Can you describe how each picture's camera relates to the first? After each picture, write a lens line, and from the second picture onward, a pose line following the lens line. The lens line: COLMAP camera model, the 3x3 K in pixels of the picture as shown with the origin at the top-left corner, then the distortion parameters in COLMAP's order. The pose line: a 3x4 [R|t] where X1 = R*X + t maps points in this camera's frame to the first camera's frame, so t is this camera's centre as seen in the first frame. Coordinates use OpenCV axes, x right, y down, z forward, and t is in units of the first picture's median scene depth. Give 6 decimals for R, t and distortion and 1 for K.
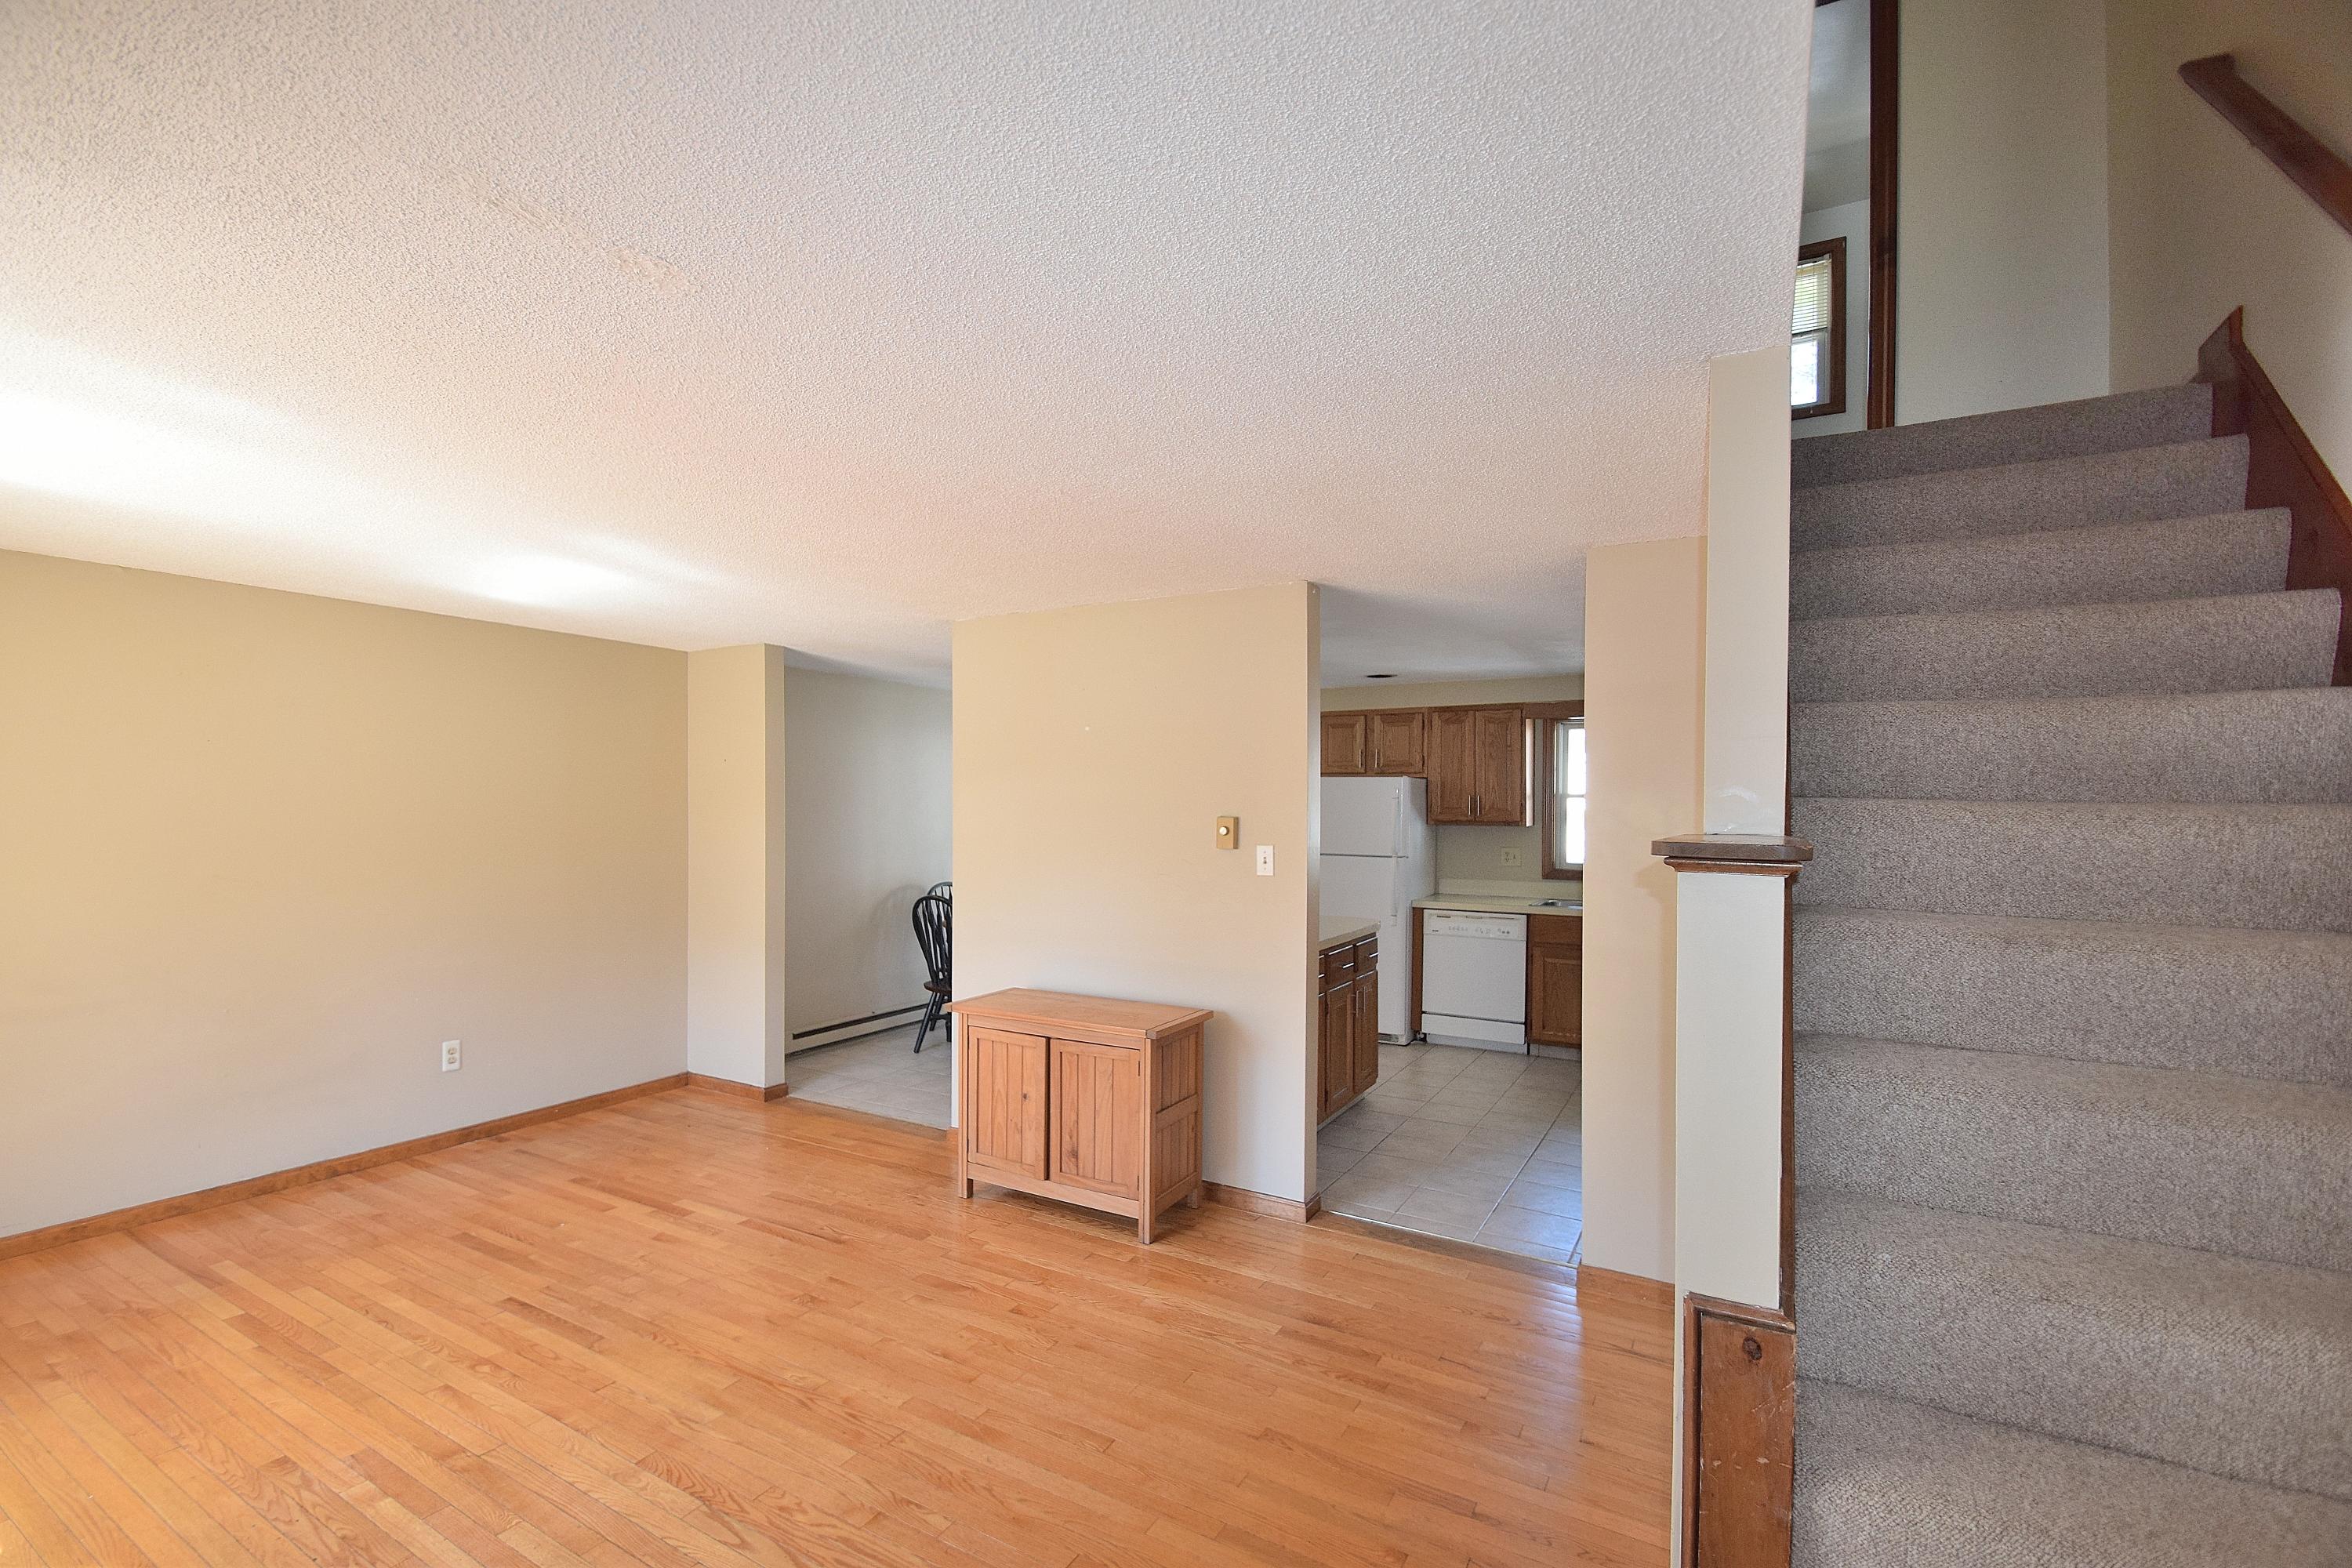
lens RADIAL K [[1029.3, 0, 1138.8], [0, 1029.3, 818.9], [0, 0, 1]] dist [0.014620, -0.016312]
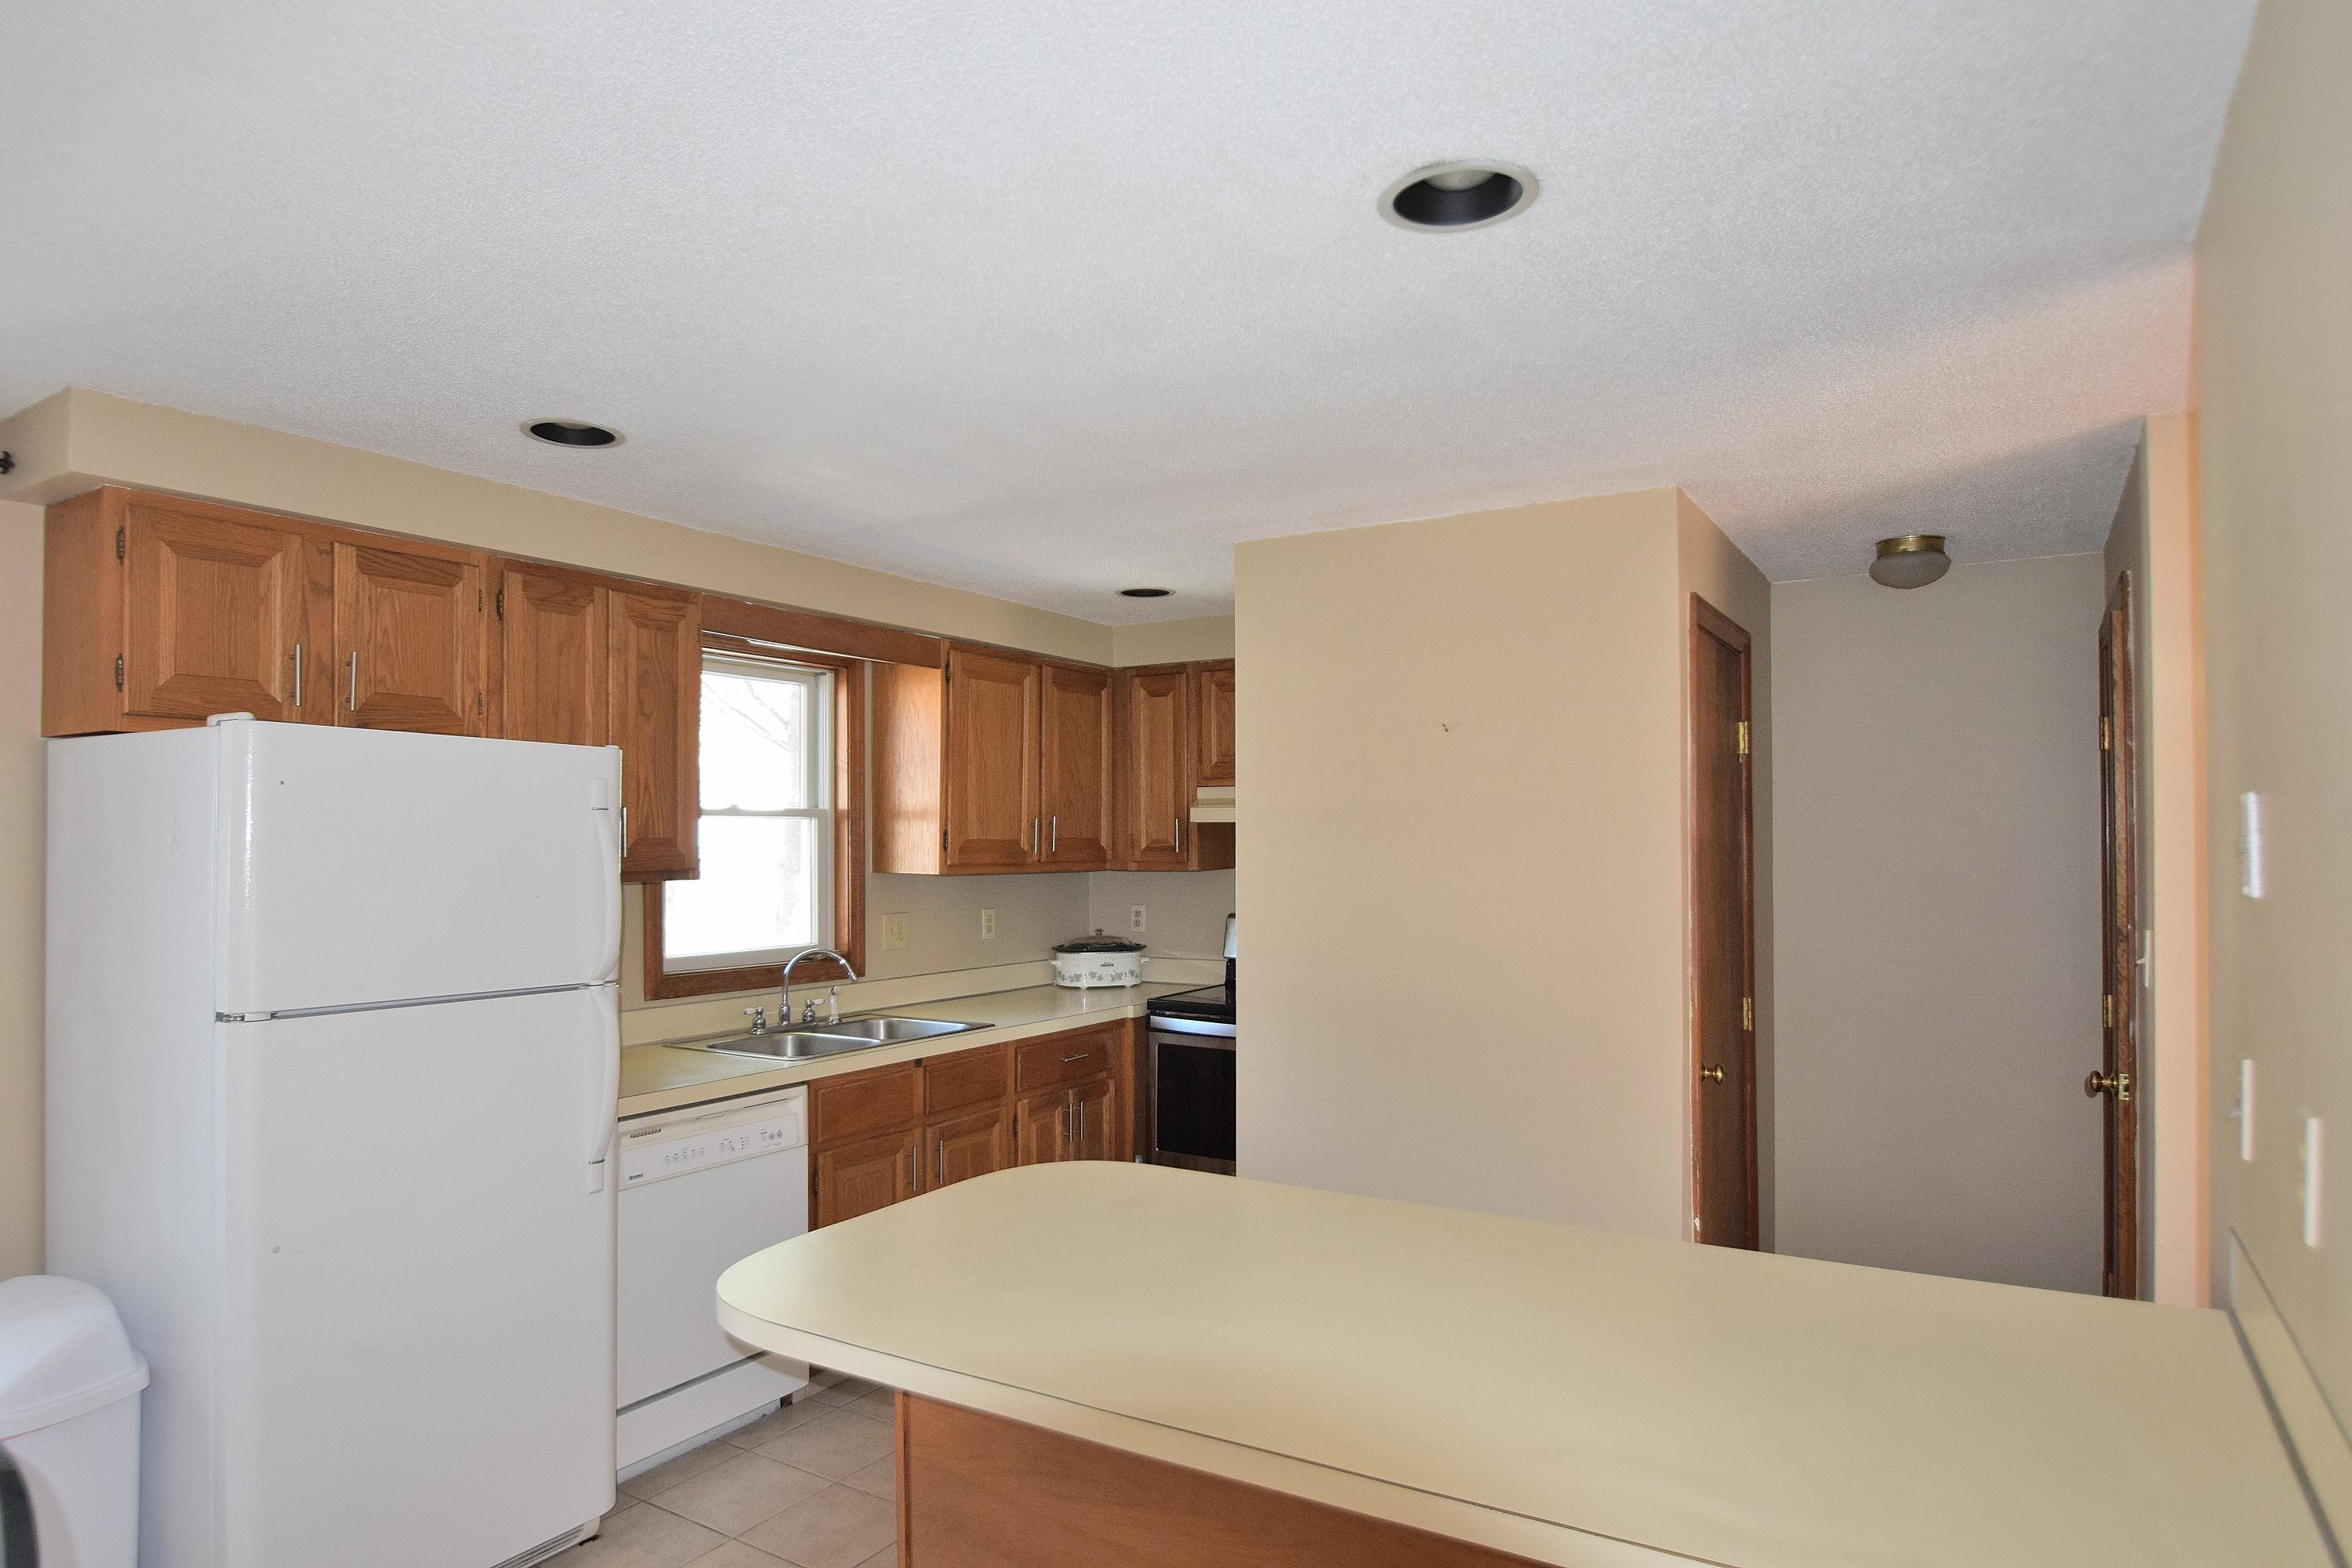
lens RADIAL K [[1376.9, 0, 1135.9], [0, 1376.9, 823.2], [0, 0, 1]] dist [-0.021452, -0.001484]
pose [[0.034814, 0.006988, 0.999369, -0.321721], [0.015961, 0.999844, -0.007547, -0.016032], [-0.999266, 0.016214, 0.034697, 1.373453]]
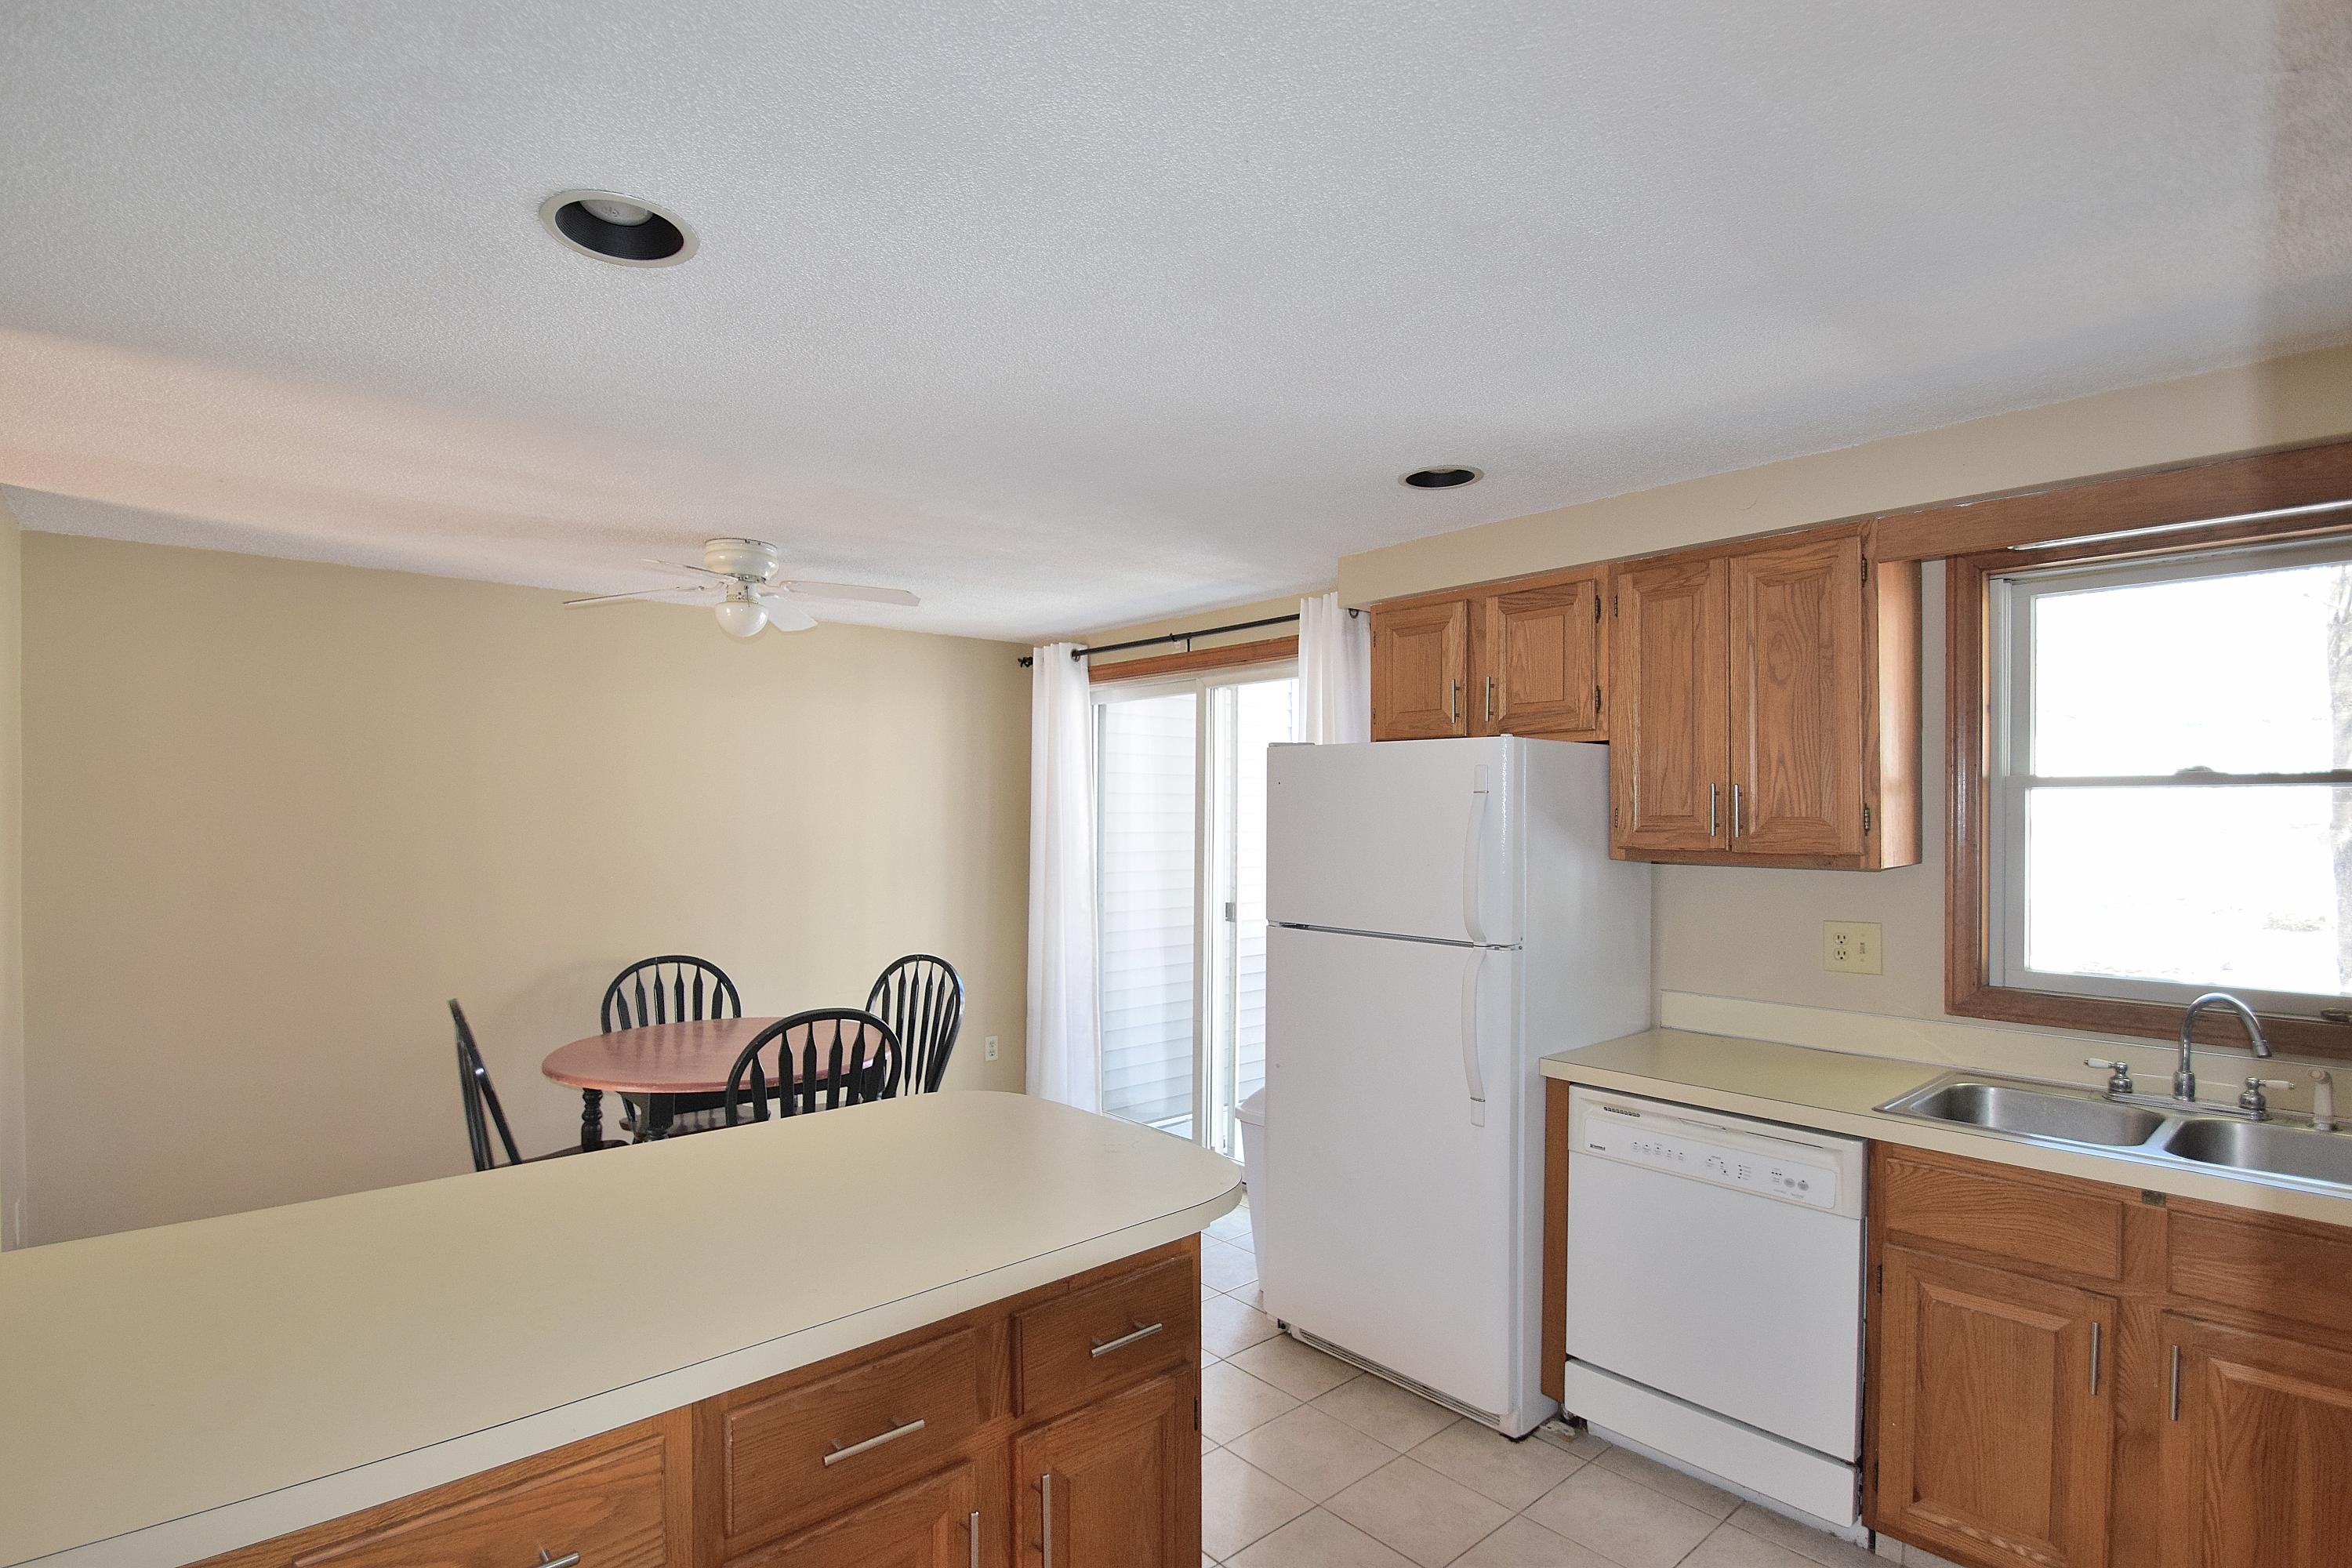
lens RADIAL K [[1142.0, 0, 1143.2], [0, 1142.0, 820.1], [0, 0, 1]] dist [0.016719, -0.019605]
pose [[0.949890, -0.002244, -0.312575, 0.445375], [-0.000507, 0.999962, -0.008718, -0.010234], [0.312583, 0.008440, 0.949853, 0.946233]]
